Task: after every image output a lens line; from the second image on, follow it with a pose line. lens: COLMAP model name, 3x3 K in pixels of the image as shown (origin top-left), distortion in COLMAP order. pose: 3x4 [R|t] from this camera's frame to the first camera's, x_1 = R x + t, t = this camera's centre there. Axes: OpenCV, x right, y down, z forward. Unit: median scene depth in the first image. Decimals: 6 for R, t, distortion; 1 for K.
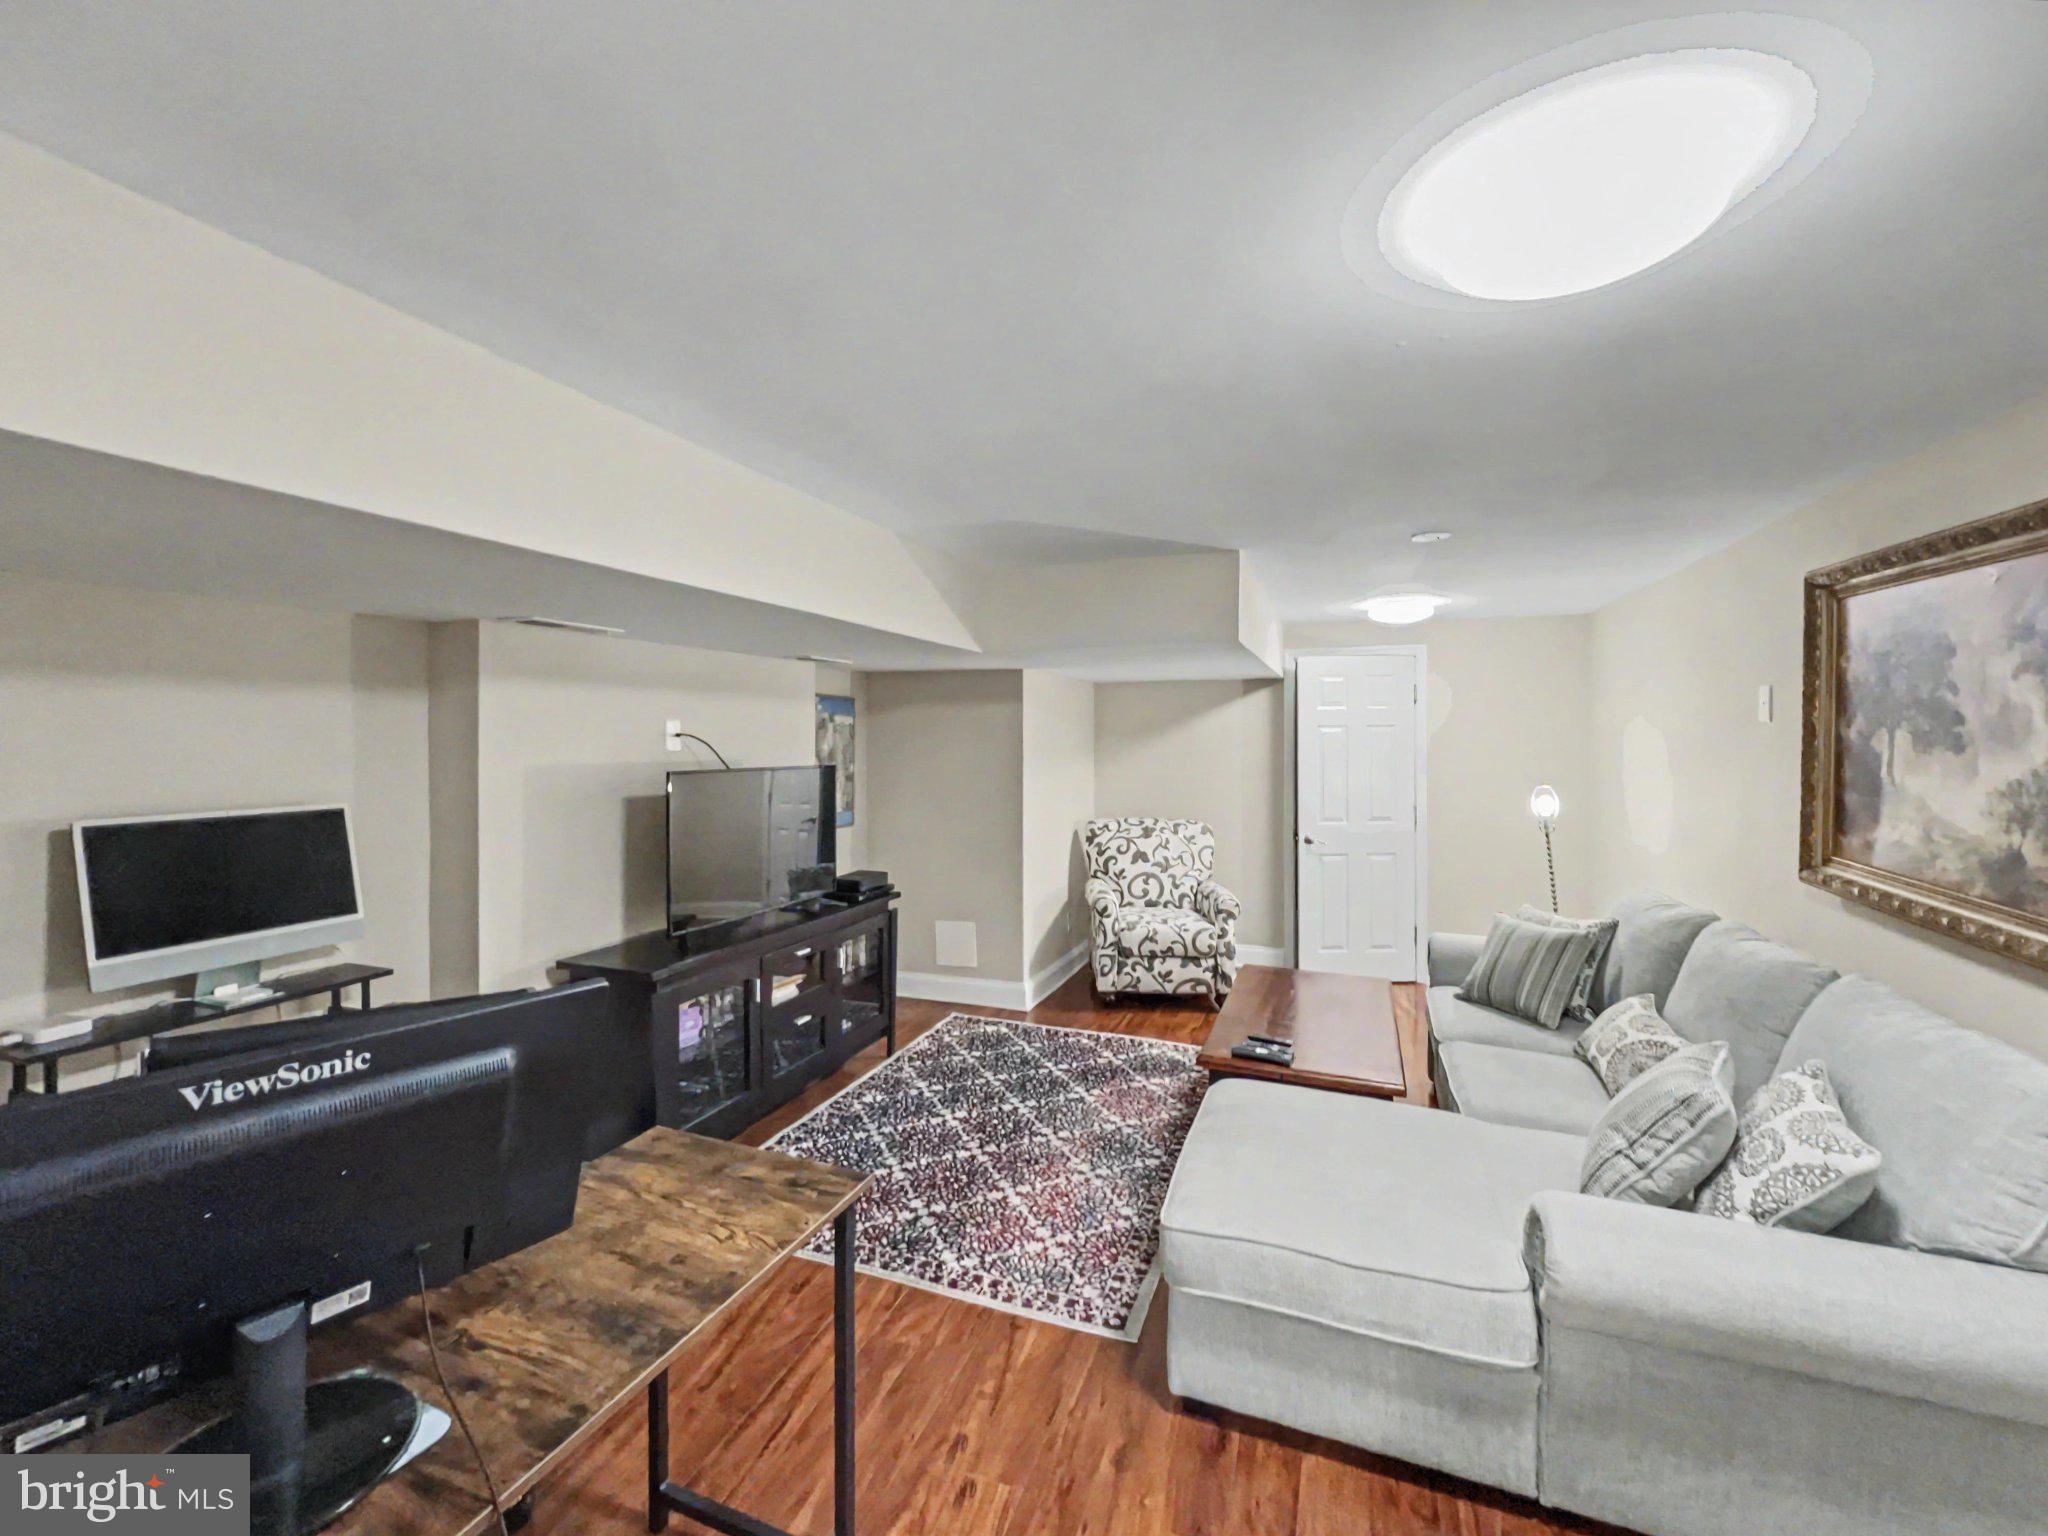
lens RADIAL K [[838.0, 0, 1024.0], [0, 838.0, 765.0], [0, 0, 1]] dist [-0.007363, 0.000513]
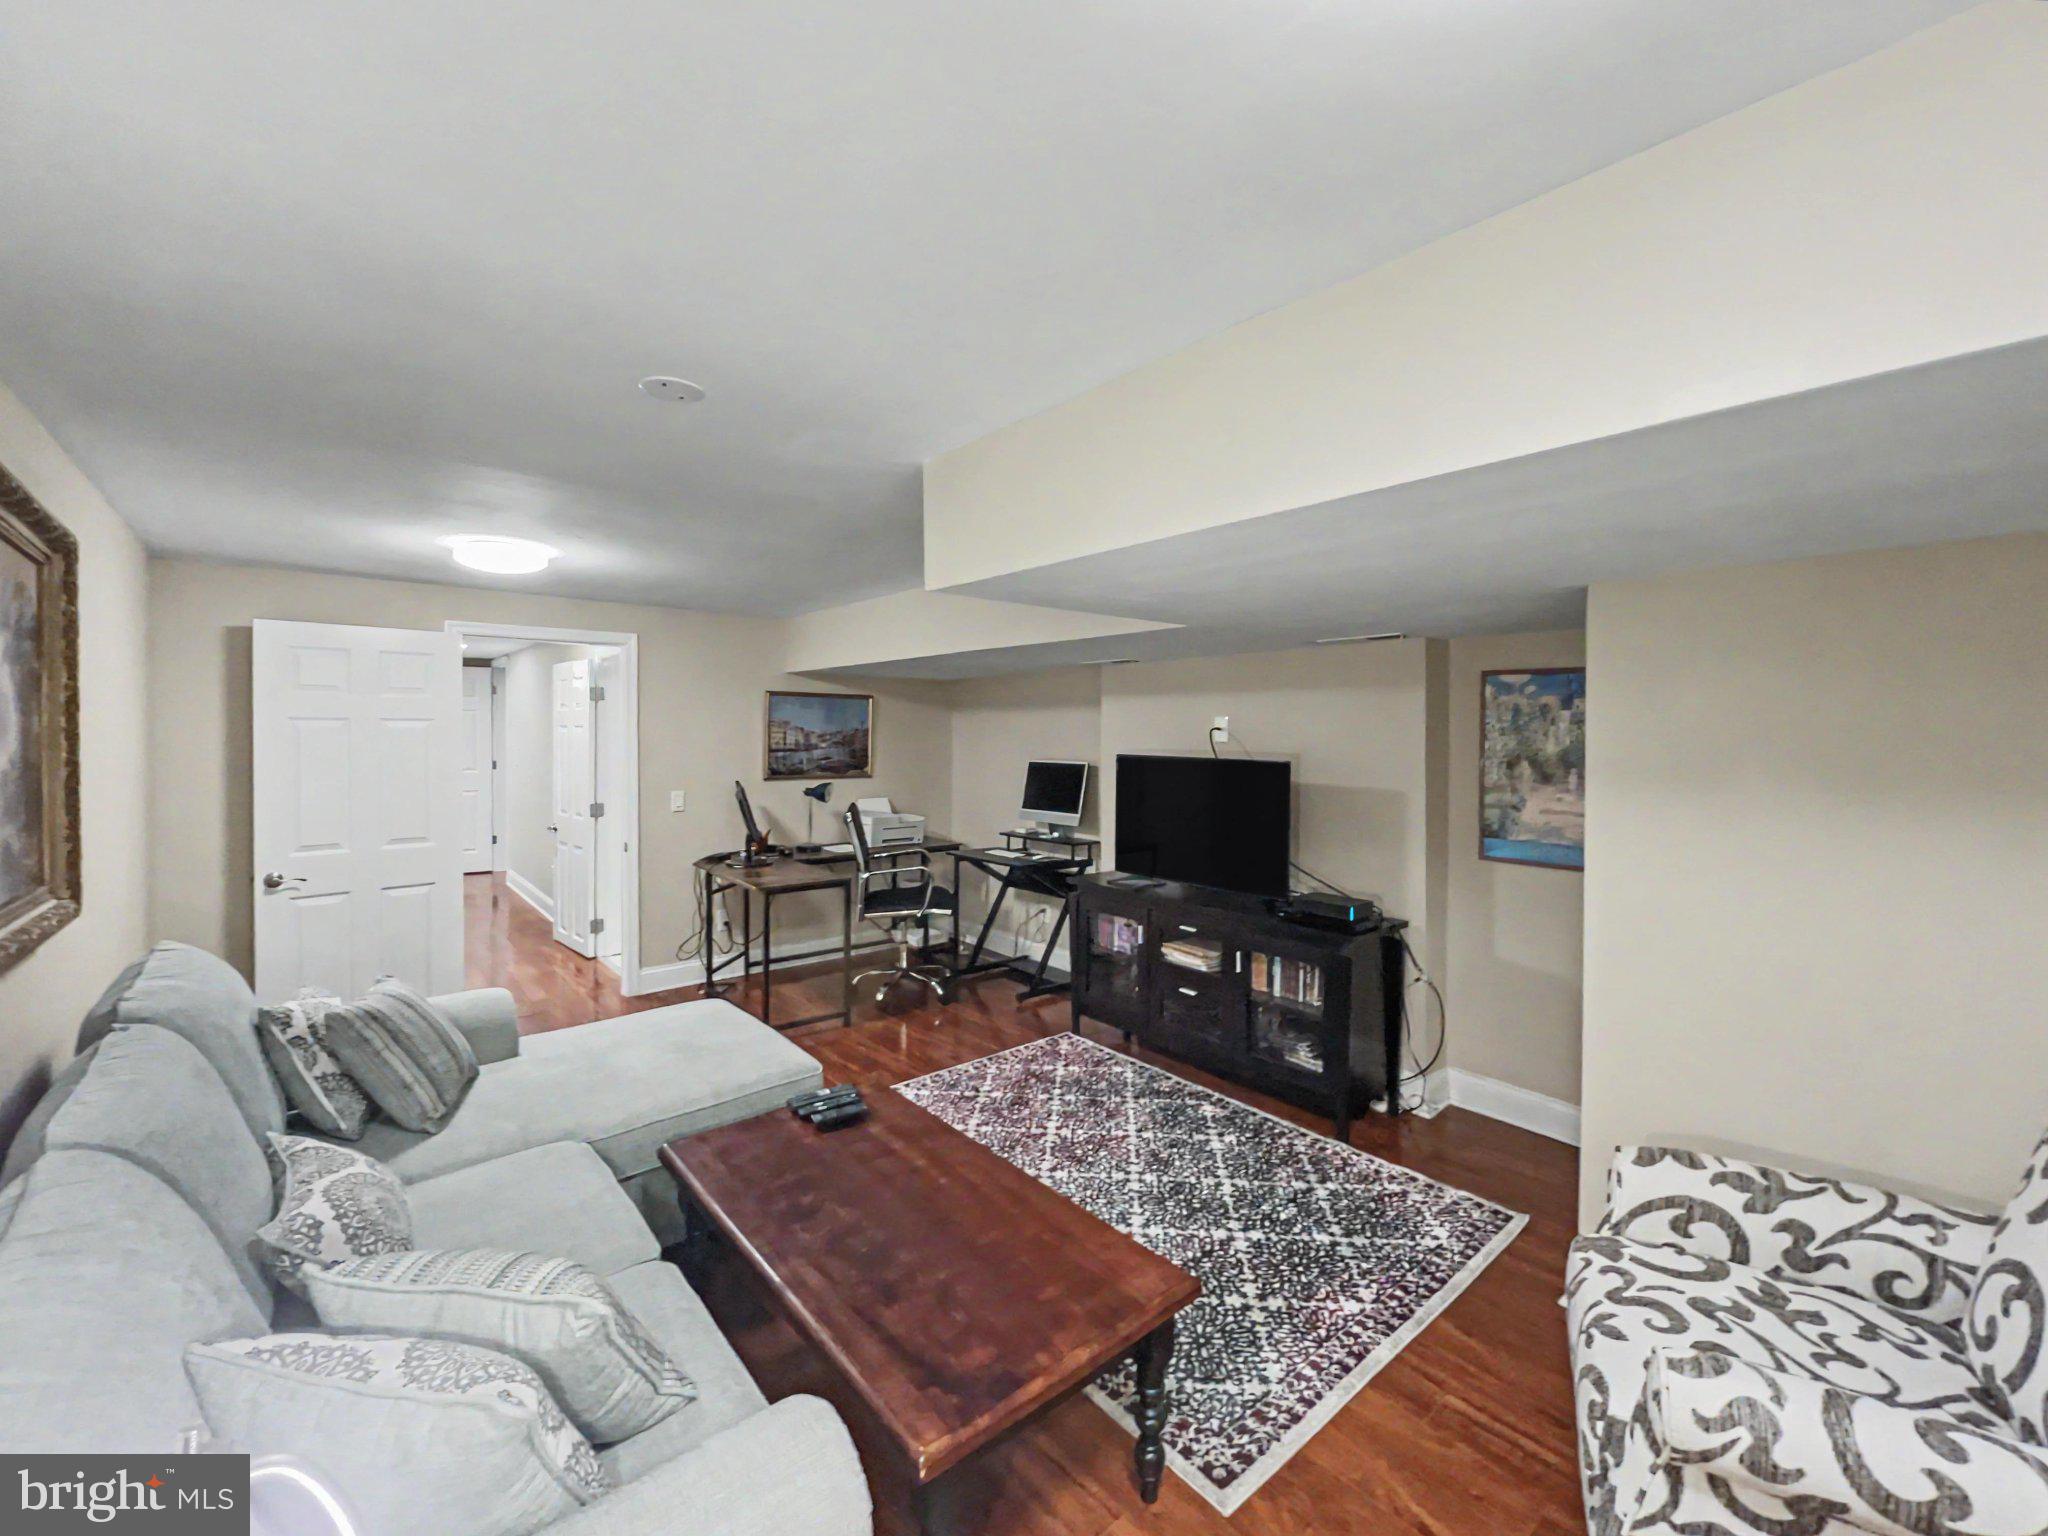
lens RADIAL K [[838.0, 0, 1024.0], [0, 838.0, 765.0], [0, 0, 1]] dist [-0.007363, 0.000513]
pose [[-0.476834, 0.027080, -0.878576, 0.731241], [-0.035815, 0.998097, 0.050202, -0.031114], [0.878264, 0.055404, -0.474956, 1.233382]]
